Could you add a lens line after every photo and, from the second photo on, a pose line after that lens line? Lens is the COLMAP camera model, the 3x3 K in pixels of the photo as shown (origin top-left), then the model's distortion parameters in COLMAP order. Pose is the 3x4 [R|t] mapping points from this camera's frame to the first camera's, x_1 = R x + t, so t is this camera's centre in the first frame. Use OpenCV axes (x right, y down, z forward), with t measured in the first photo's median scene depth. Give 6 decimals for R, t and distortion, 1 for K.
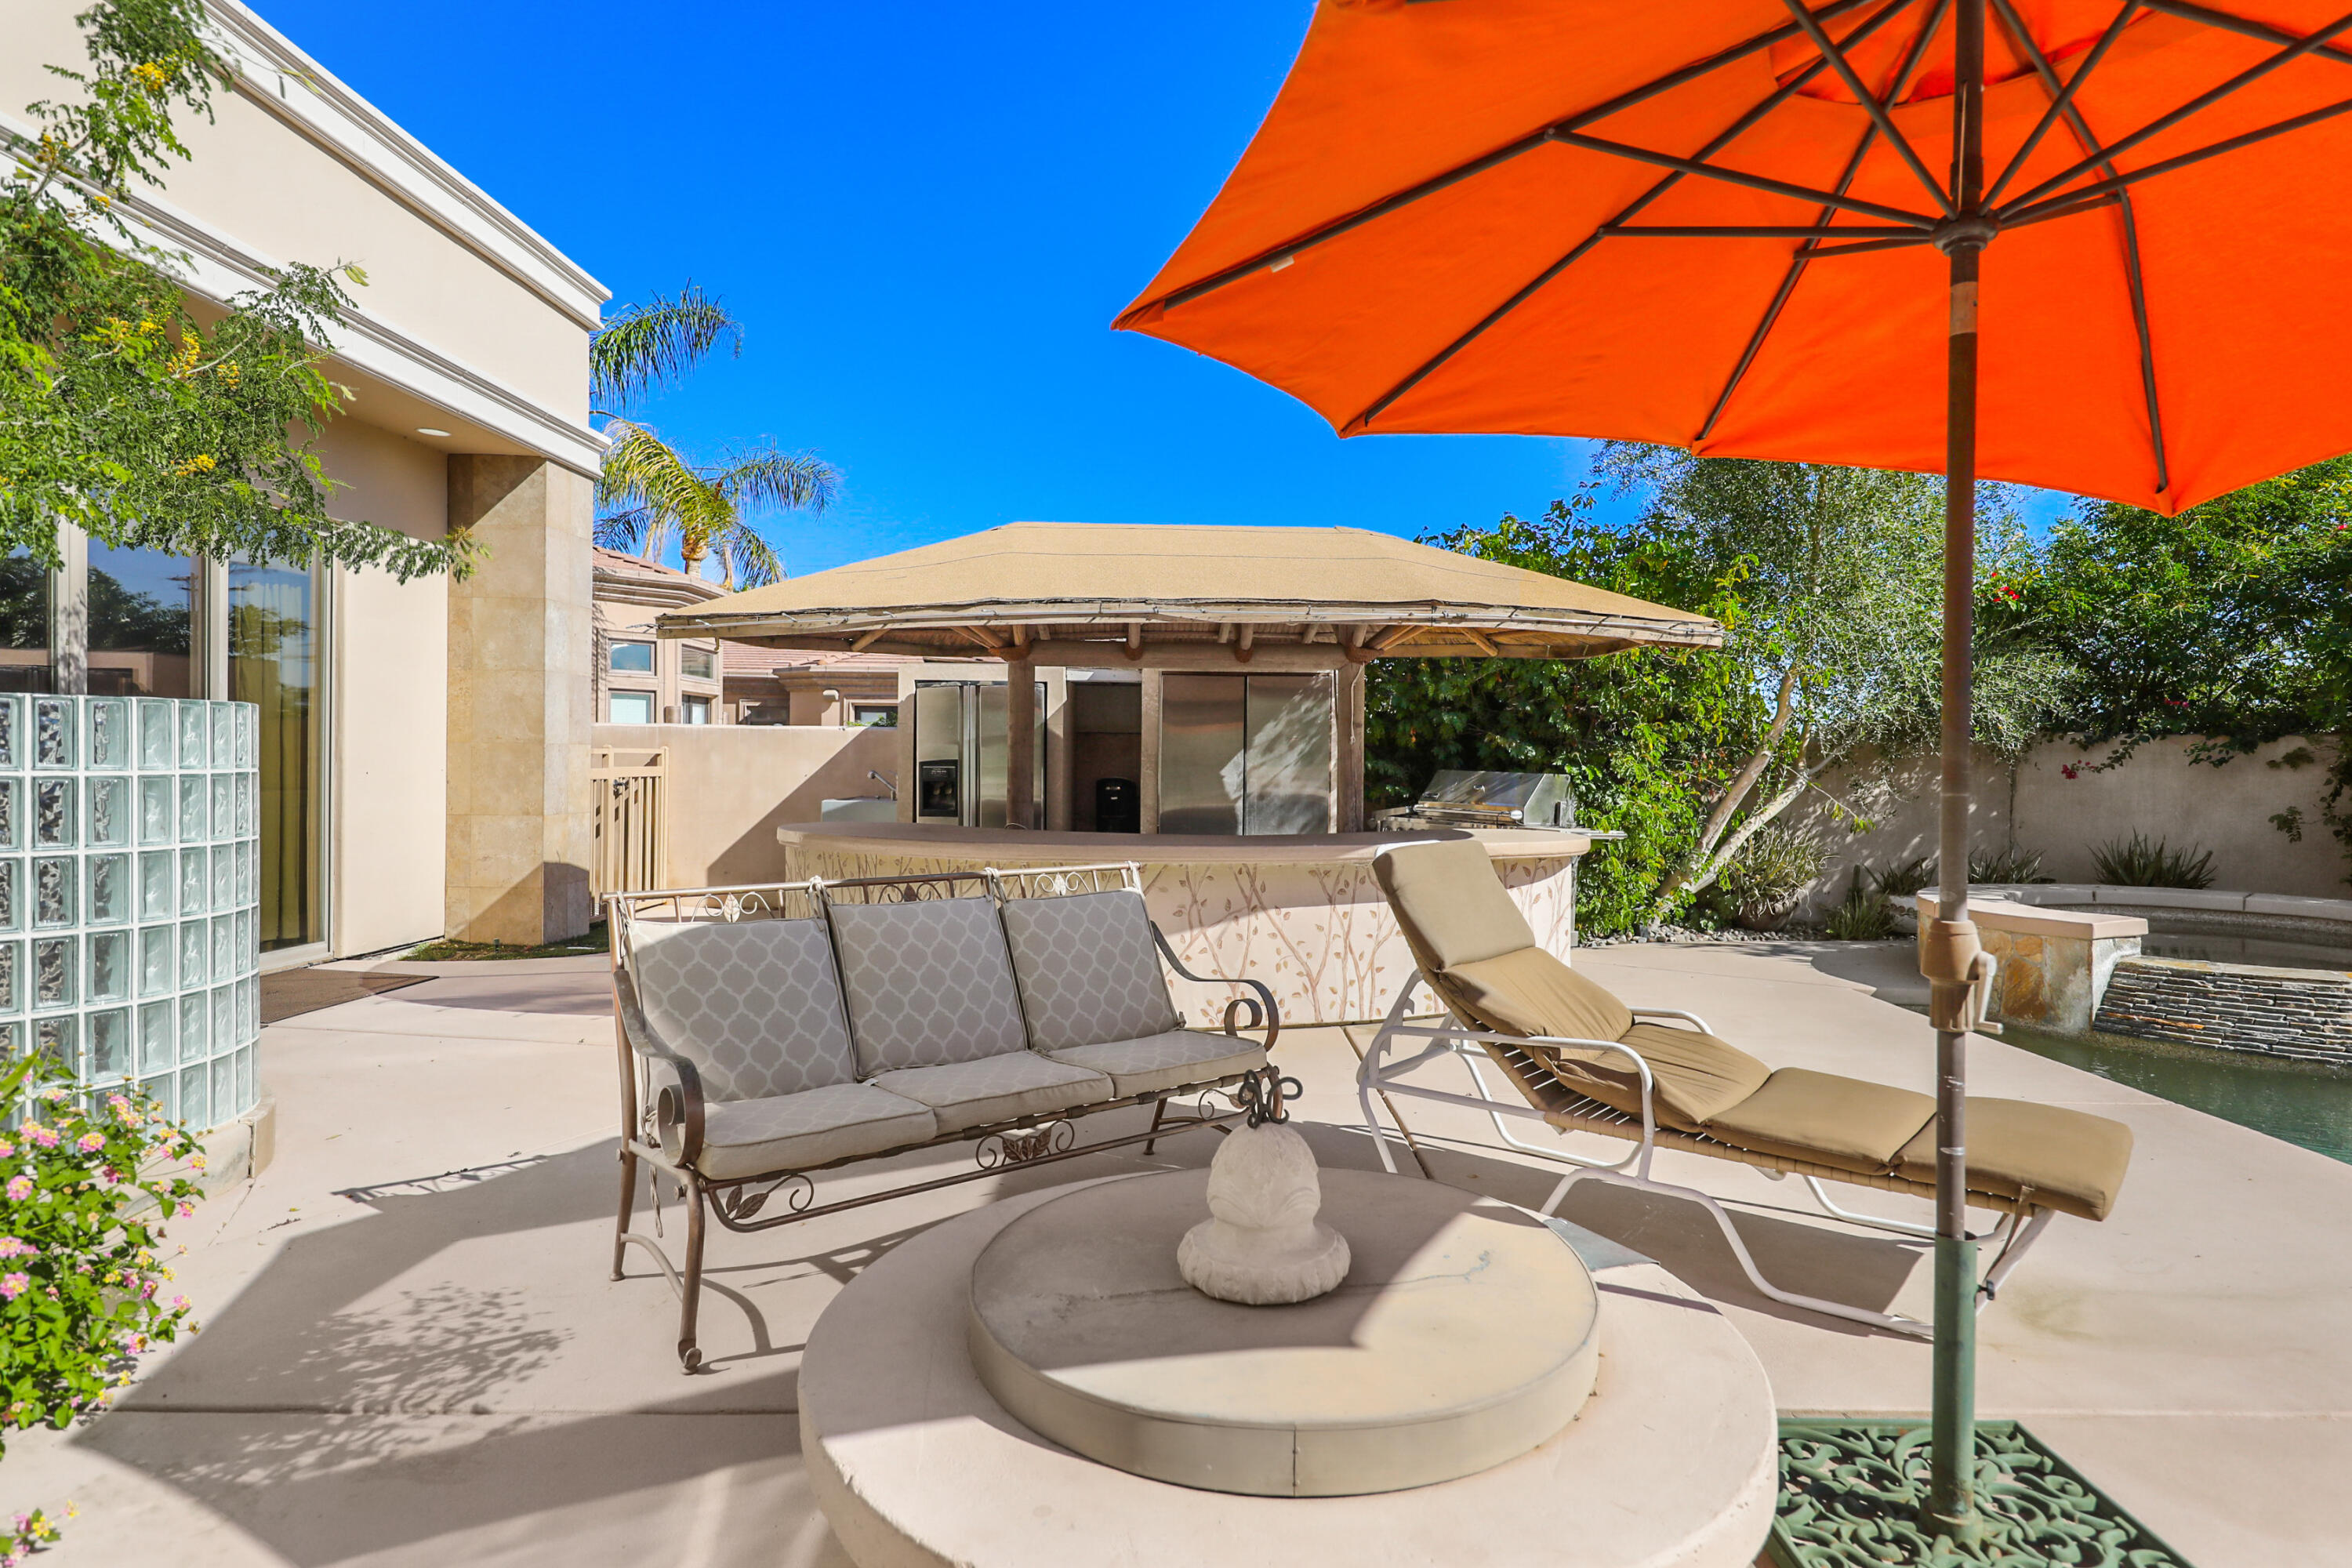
lens RADIAL K [[1266.8, 0, 1171.6], [0, 1266.8, 780.4], [0, 0, 1]] dist [0.006711, 0.000454]
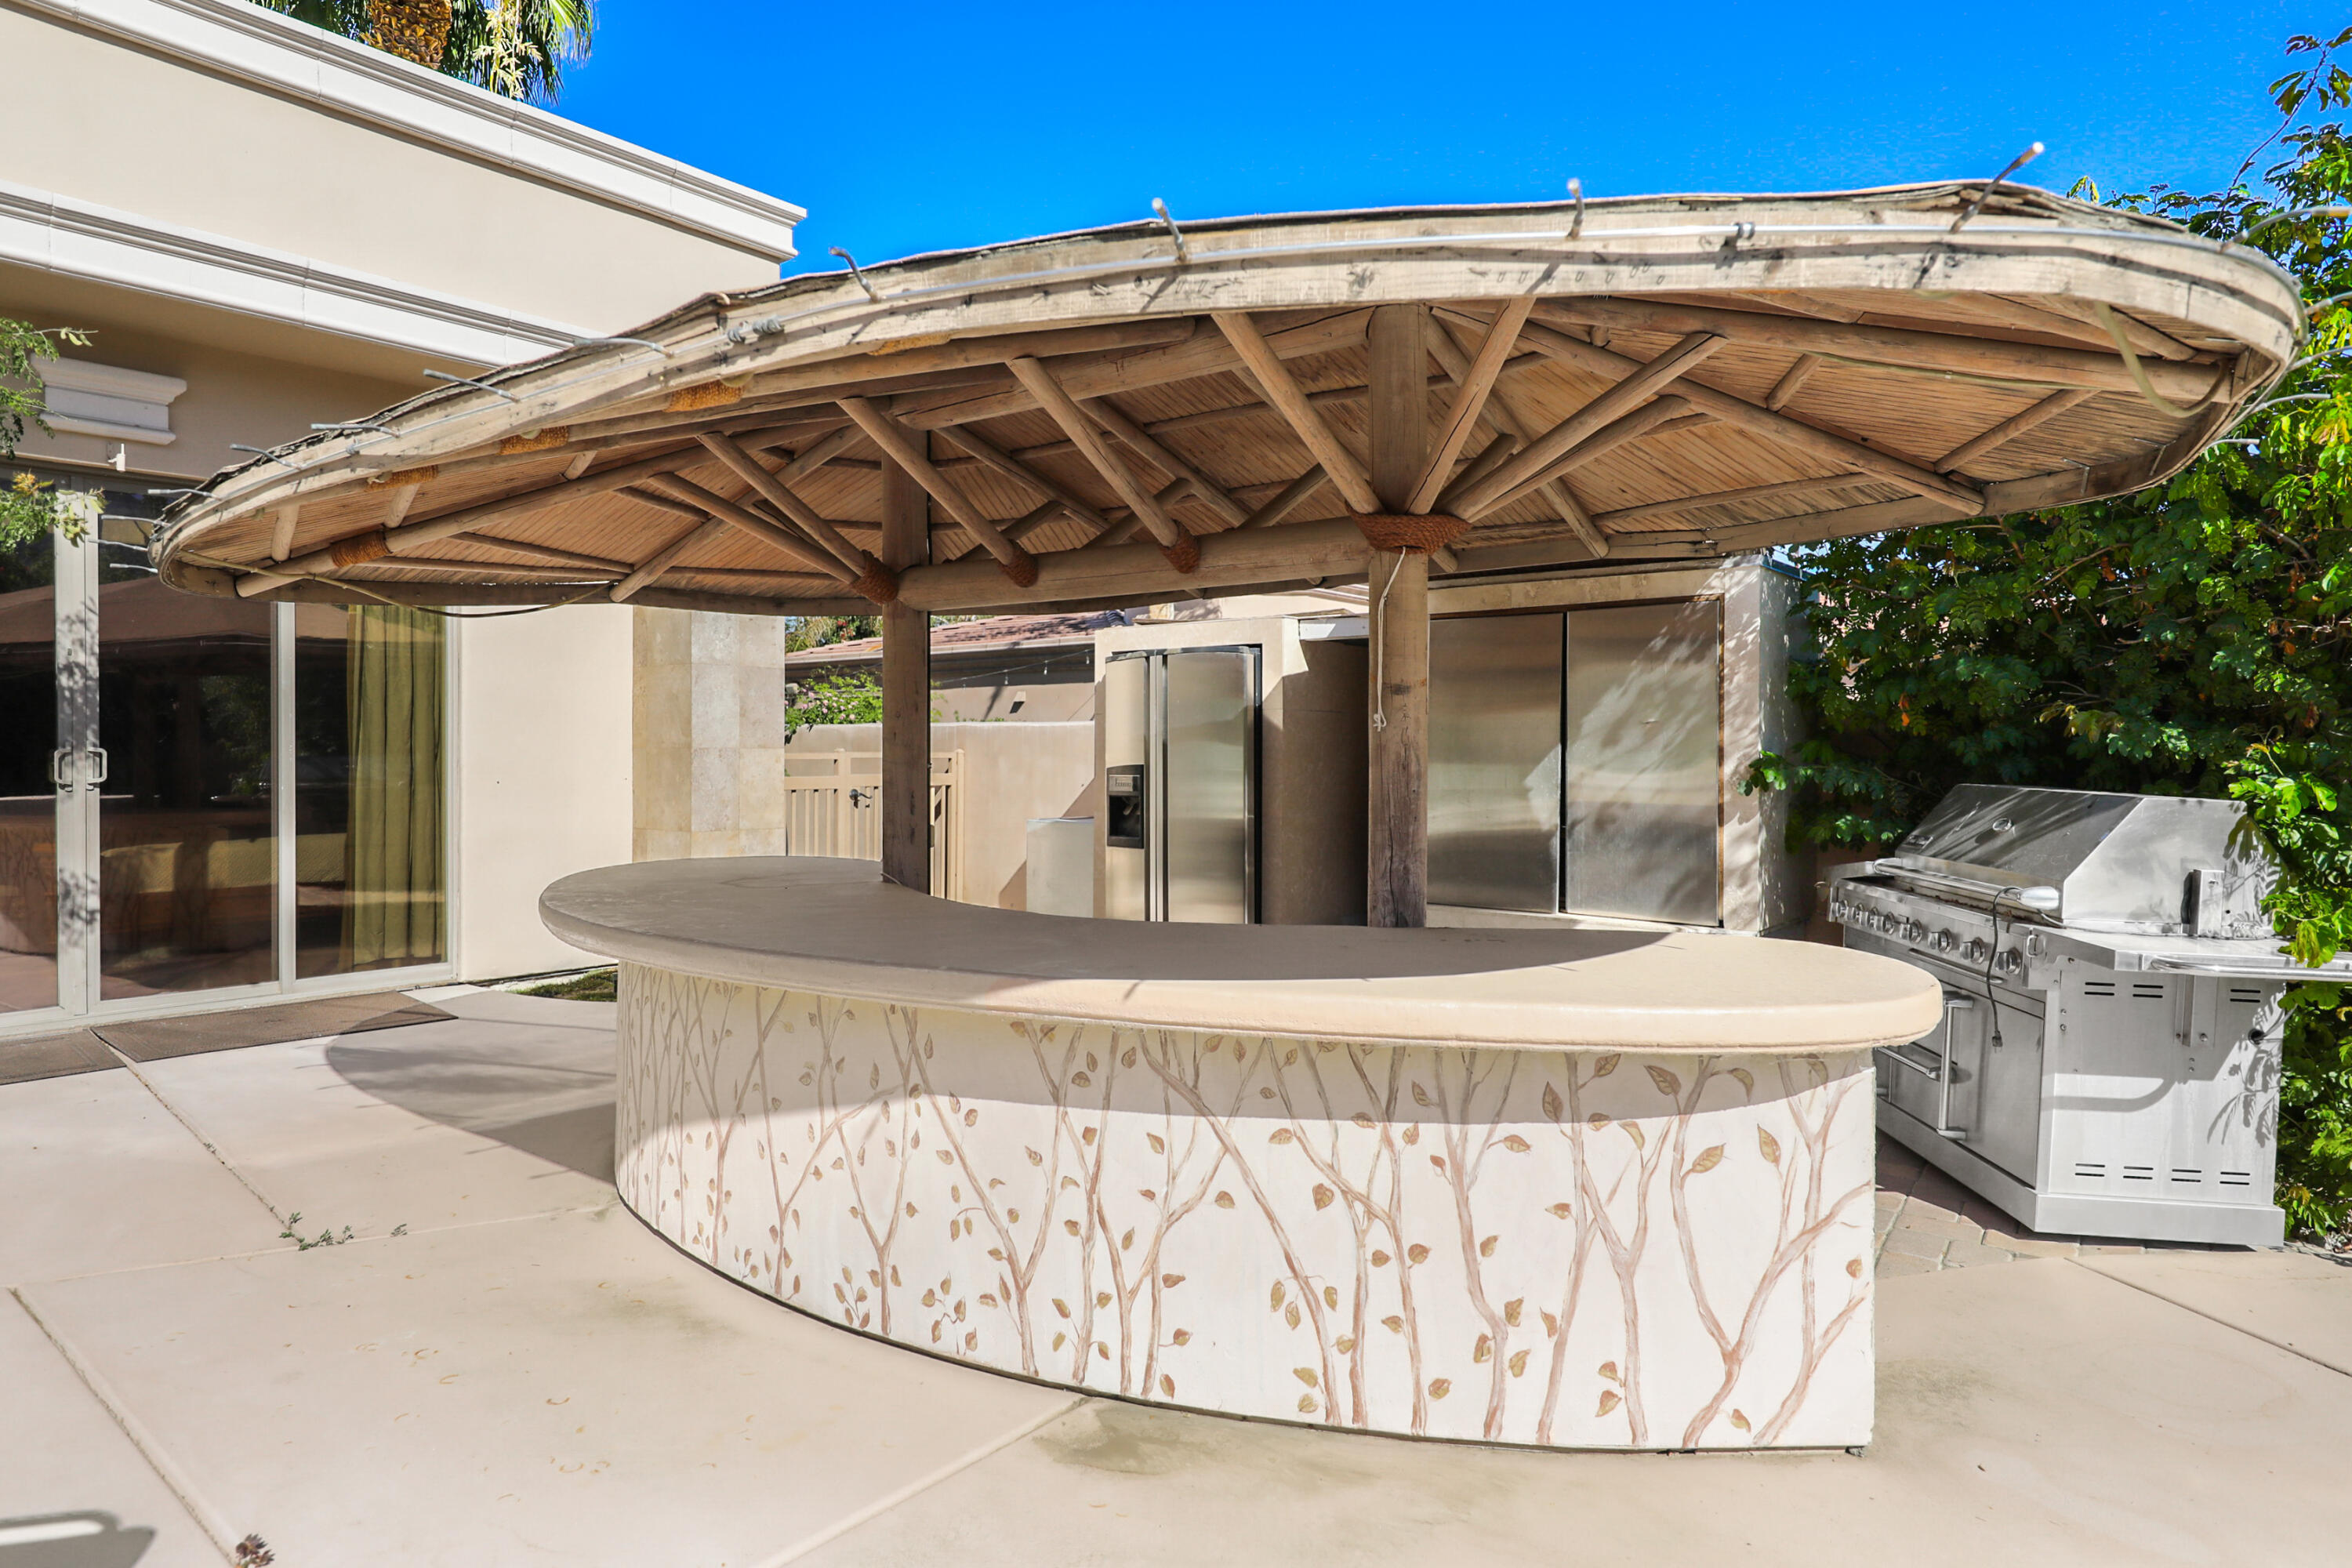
lens RADIAL K [[1343.0, 0, 1179.0], [0, 1343.0, 774.7], [0, 0, 1]] dist [0.023191, -0.001495]
pose [[0.789294, 0.001809, -0.614013, 0.417131], [-0.004917, 0.999982, -0.003375, -0.012225], [0.613996, 0.005683, 0.789288, 0.633414]]
